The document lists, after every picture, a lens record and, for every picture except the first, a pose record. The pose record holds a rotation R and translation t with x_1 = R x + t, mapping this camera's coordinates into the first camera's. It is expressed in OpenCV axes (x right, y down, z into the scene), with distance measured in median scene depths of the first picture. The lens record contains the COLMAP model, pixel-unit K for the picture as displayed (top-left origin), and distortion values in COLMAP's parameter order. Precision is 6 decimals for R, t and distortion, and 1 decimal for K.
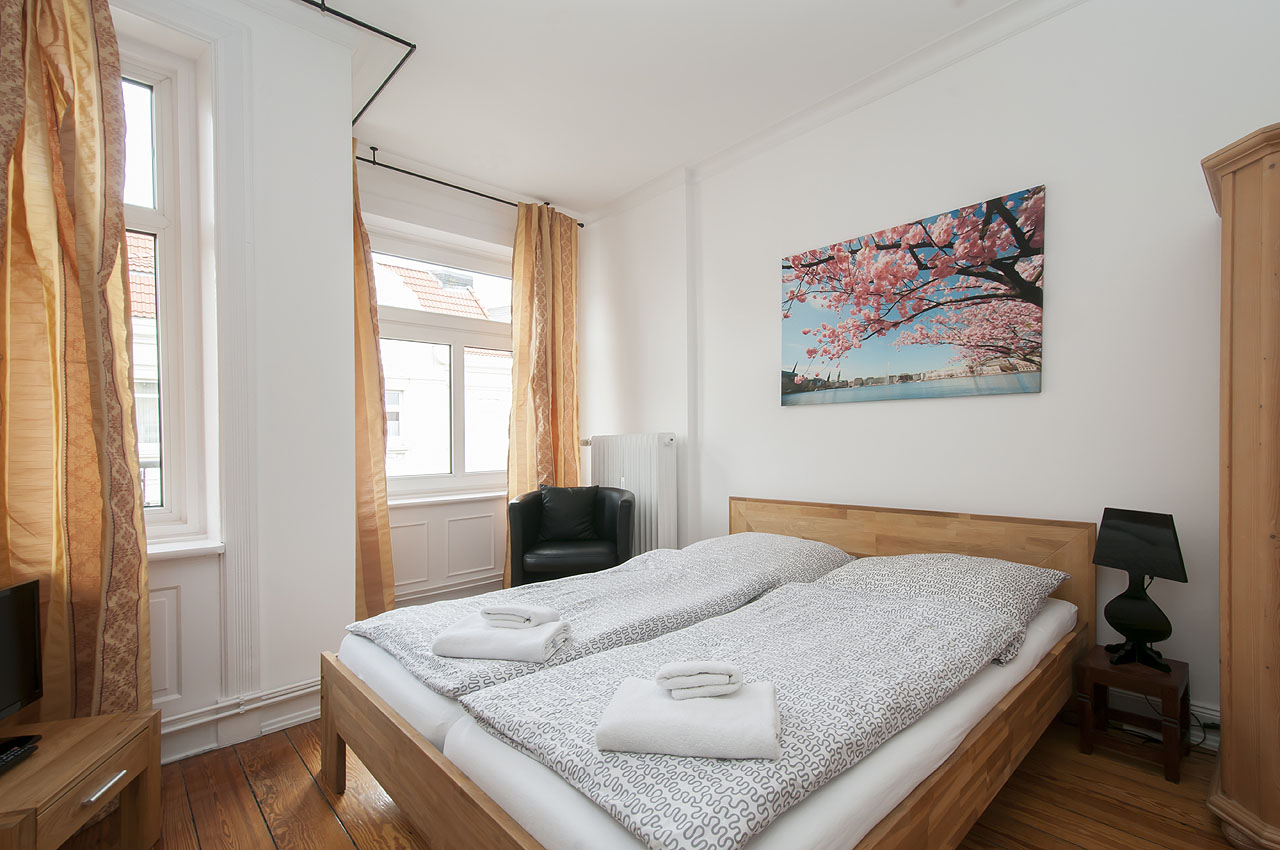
lens RADIAL K [[582.5, 0, 673.0], [0, 582.5, 458.3], [0, 0, 1]] dist [0.004777, -0.000100]
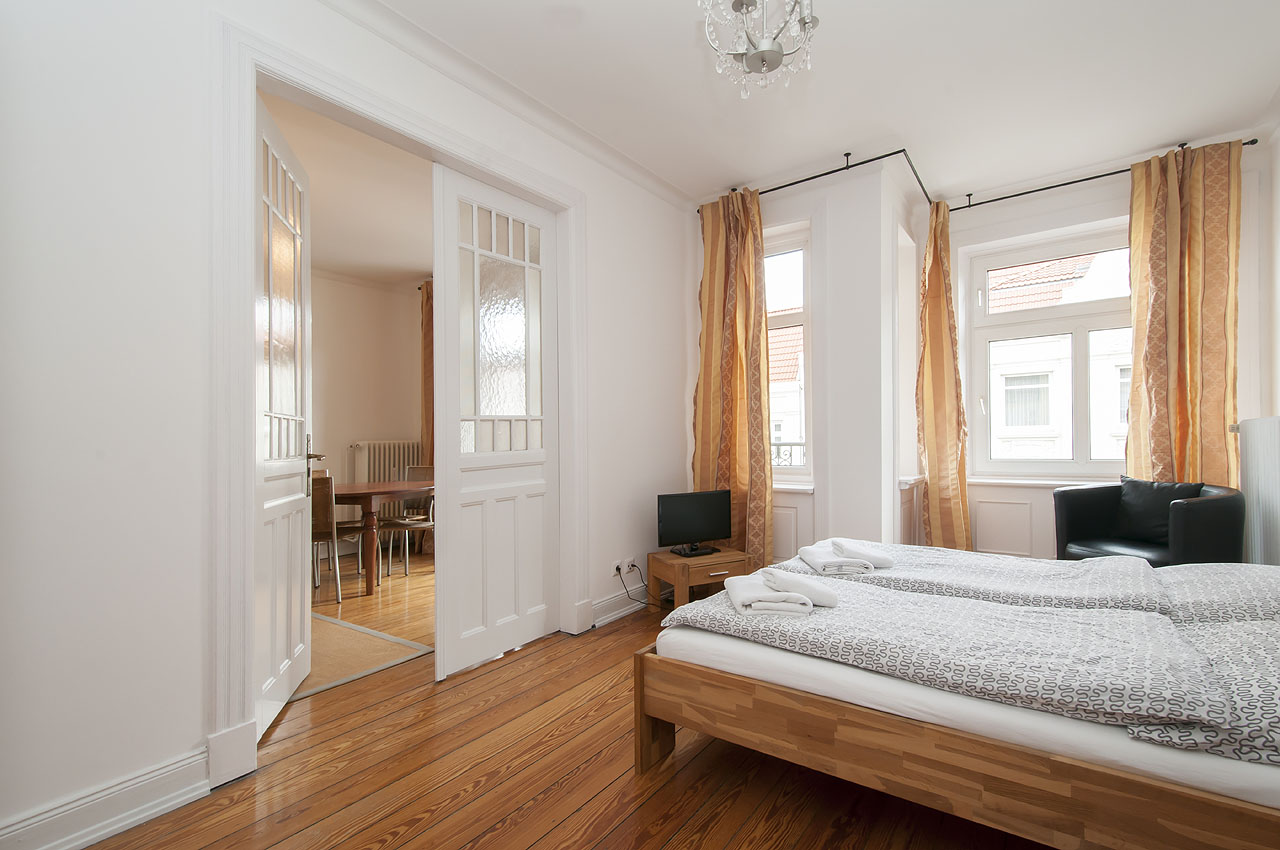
lens RADIAL K [[582.5, 0, 644.8], [0, 582.5, 429.4], [0, 0, 1]] dist [0.004777, -0.000100]
pose [[0.144362, -0.004072, -0.989517, 0.527547], [-0.011946, 0.999911, -0.005858, -0.011798], [0.989453, 0.012667, 0.144301, 0.119459]]
